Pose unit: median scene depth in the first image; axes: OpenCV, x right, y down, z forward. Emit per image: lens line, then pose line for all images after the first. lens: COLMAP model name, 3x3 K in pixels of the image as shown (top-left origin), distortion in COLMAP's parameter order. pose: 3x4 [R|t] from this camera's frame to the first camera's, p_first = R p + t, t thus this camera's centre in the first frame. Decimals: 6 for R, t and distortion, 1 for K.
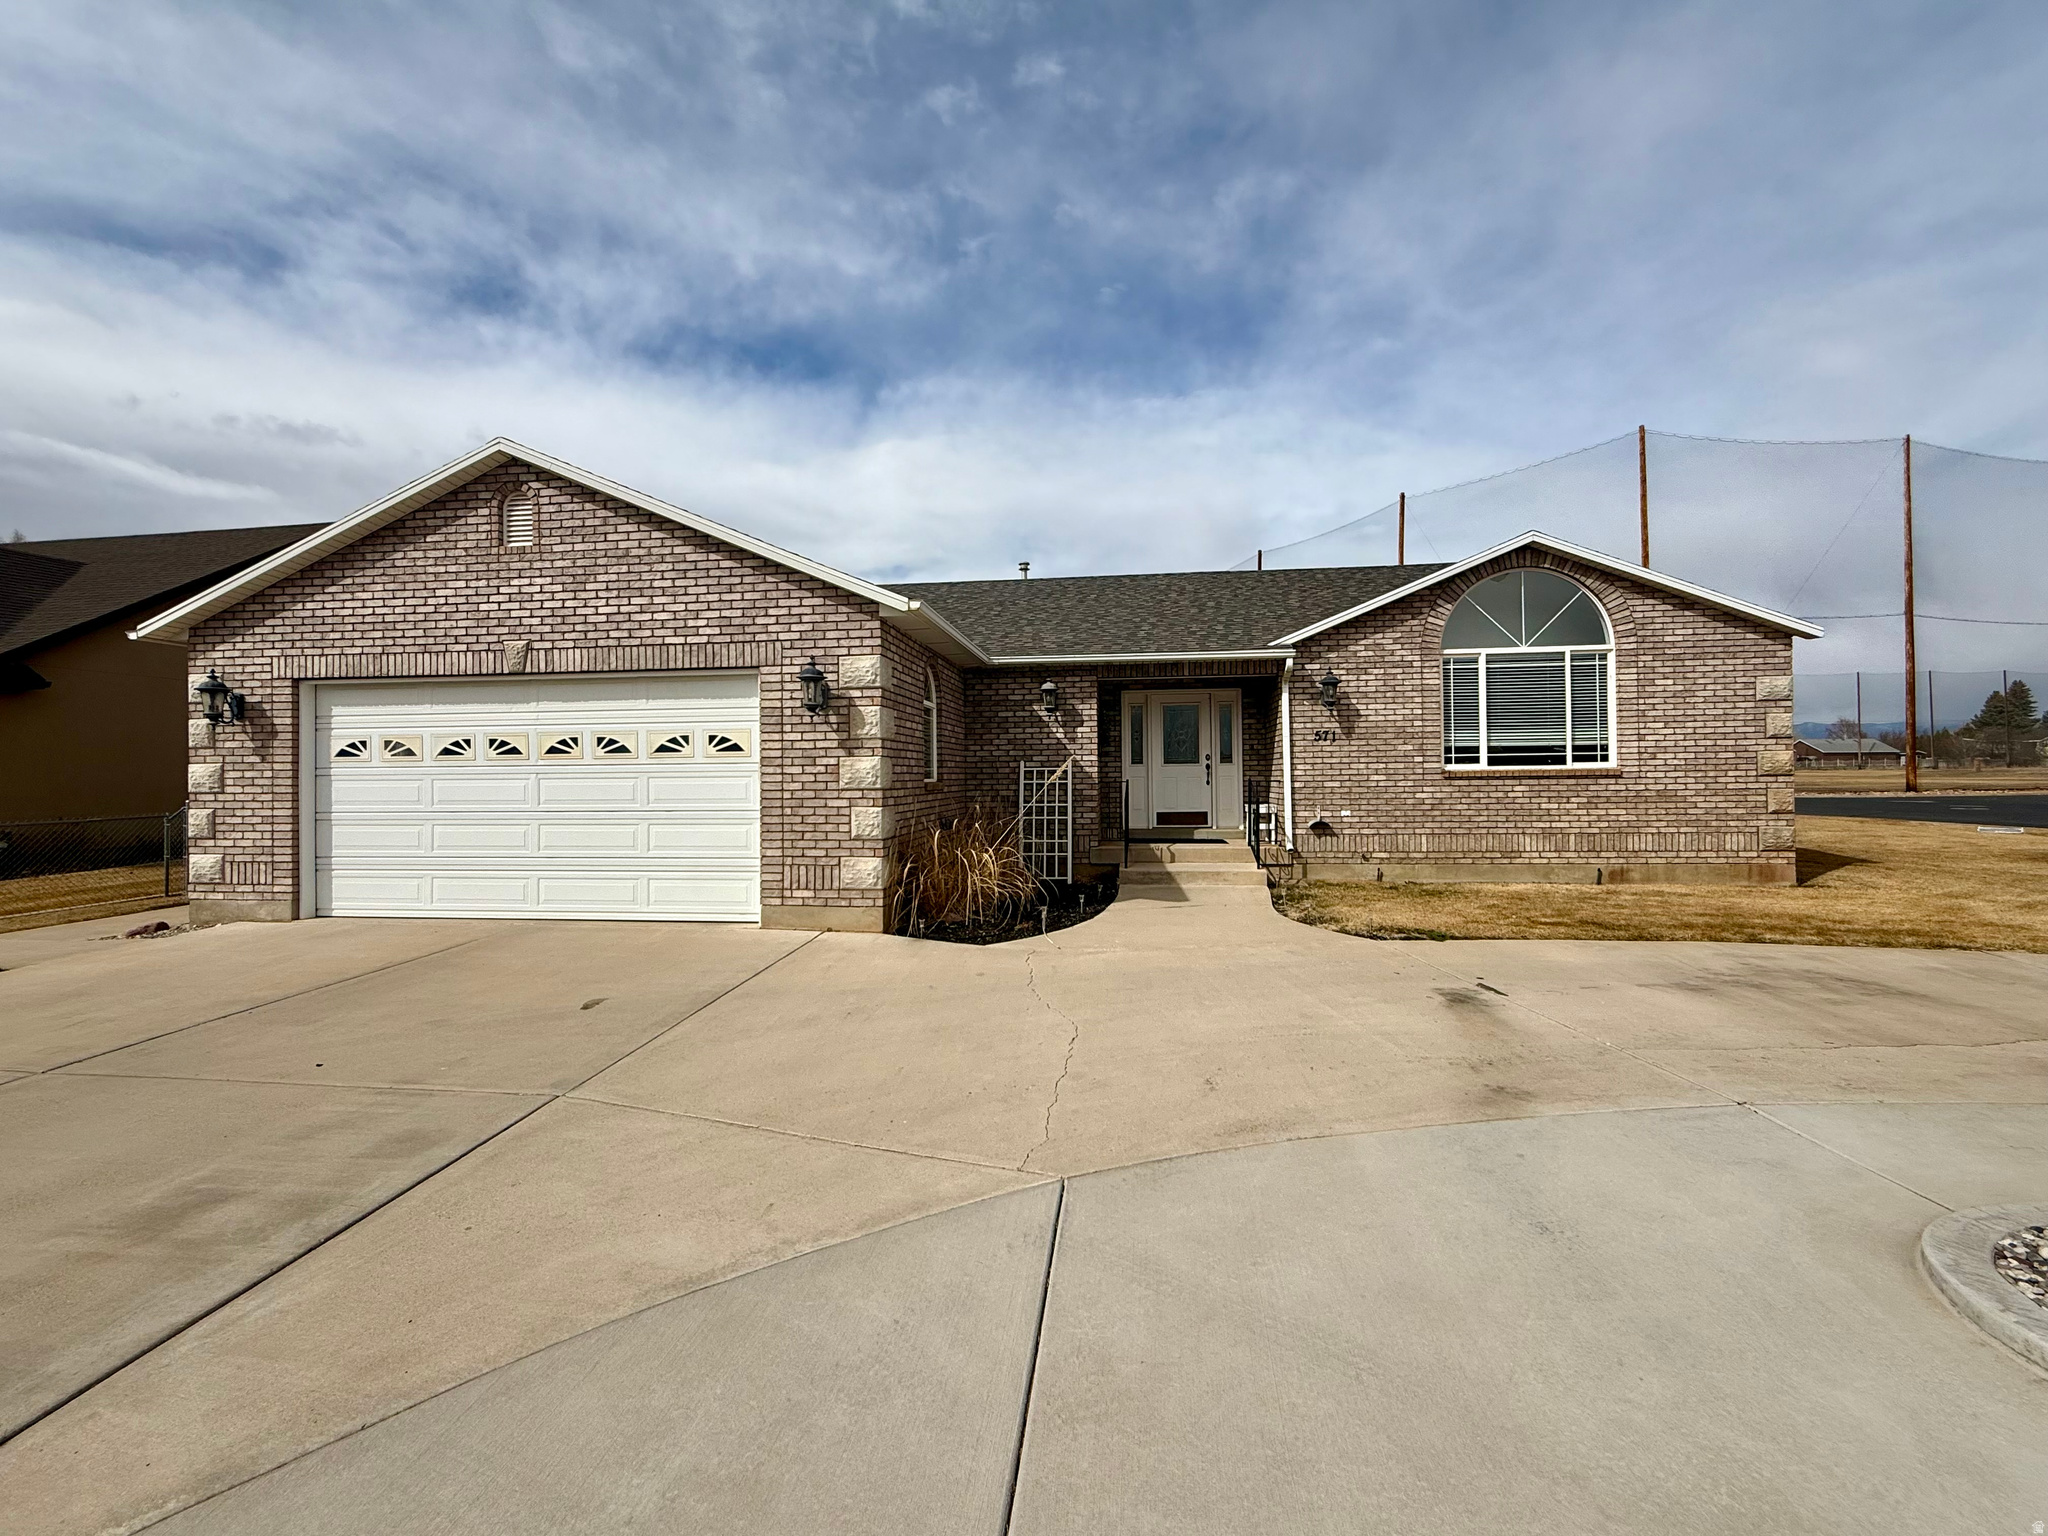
lens RADIAL K [[819.3, 0, 1017.0], [0, 819.3, 748.1], [0, 0, 1]] dist [0.001140, -0.000148]
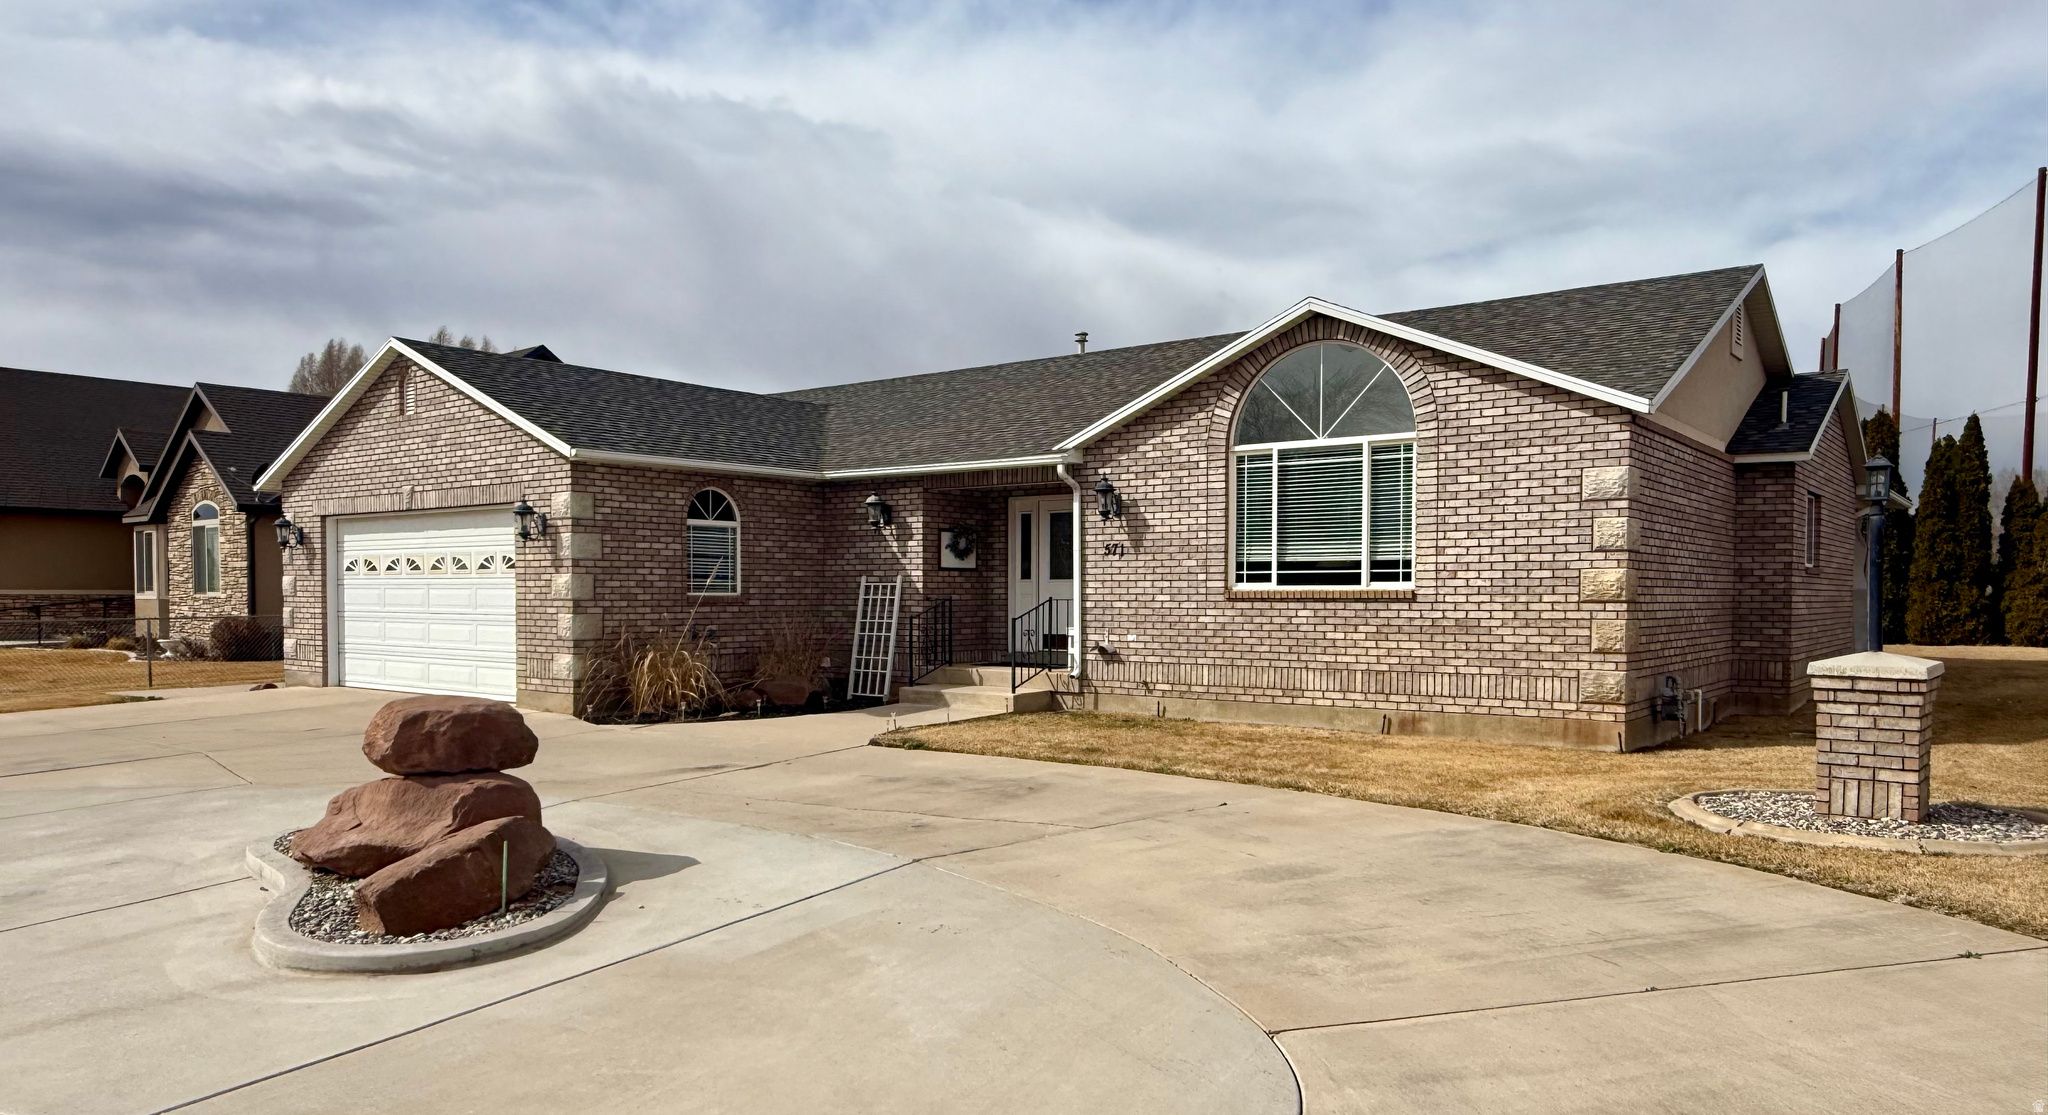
lens RADIAL K [[1262.2, 0, 1027.3], [0, 1262.2, 576.7], [0, 0, 1]] dist [-0.002111, 0.000005]
pose [[0.871330, 0.005917, -0.490662, 0.992431], [0.005849, 0.999731, 0.022442, -0.017206], [0.490663, -0.022424, 0.871061, -0.235698]]
